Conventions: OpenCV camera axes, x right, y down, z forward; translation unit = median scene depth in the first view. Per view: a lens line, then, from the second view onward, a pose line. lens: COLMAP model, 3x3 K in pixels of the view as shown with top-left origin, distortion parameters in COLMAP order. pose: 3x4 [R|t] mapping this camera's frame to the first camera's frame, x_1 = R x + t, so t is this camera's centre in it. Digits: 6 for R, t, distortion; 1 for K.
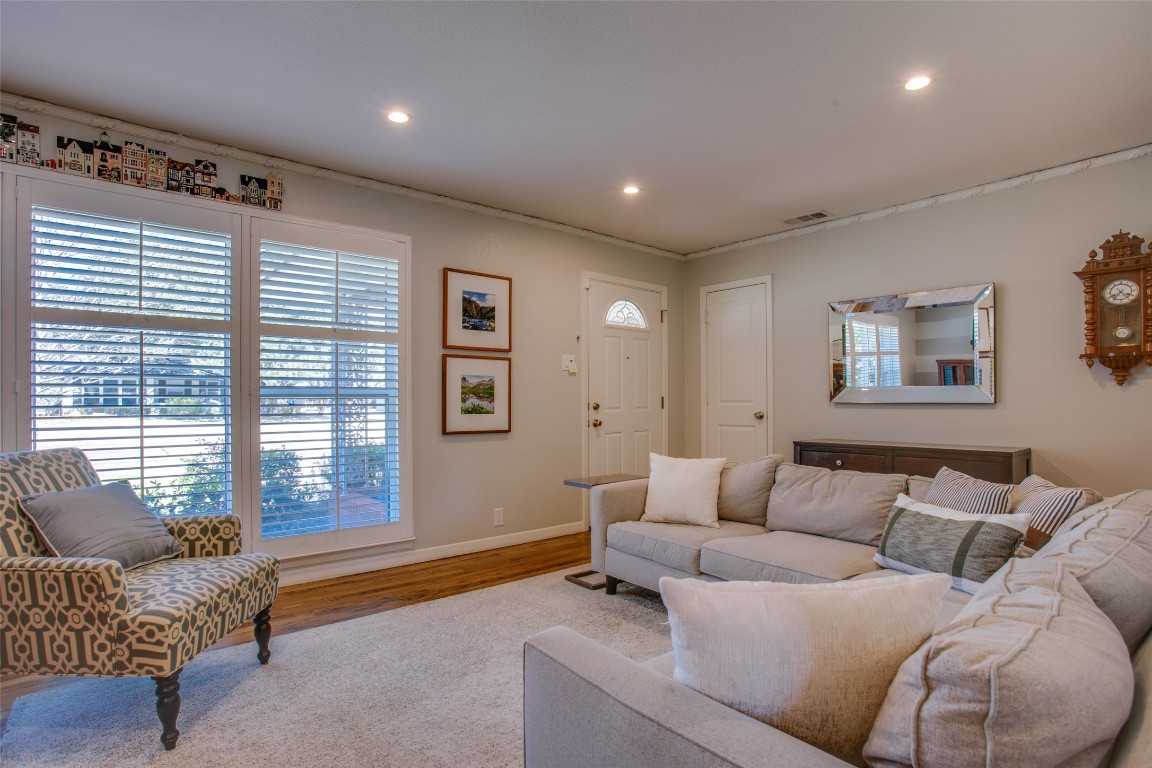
lens RADIAL K [[564.9, 0, 563.9], [0, 564.9, 403.0], [0, 0, 1]] dist [-0.060915, 0.022267]
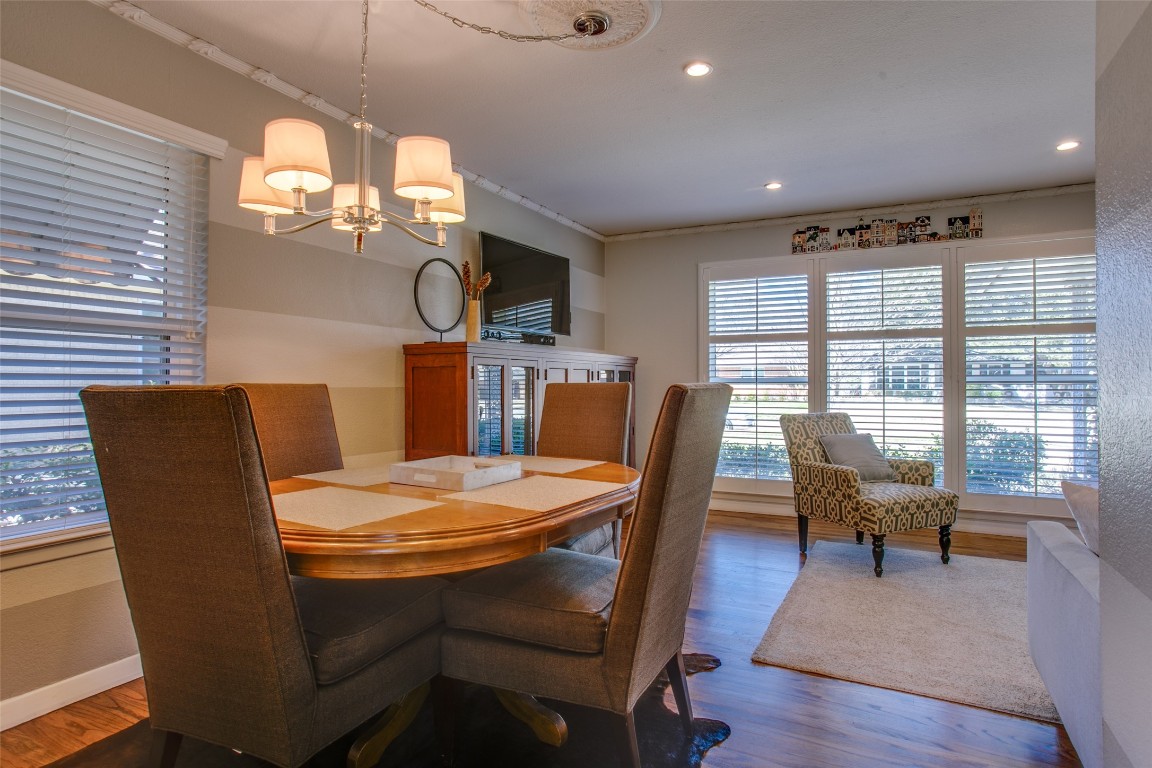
lens RADIAL K [[605.7, 0, 580.1], [0, 605.7, 367.5], [0, 0, 1]] dist [-0.051436, 0.029924]
pose [[0.374014, -0.021538, -0.927173, 0.582111], [-0.008419, 0.999610, -0.026616, -0.005058], [0.927385, 0.017760, 0.373687, -0.519848]]
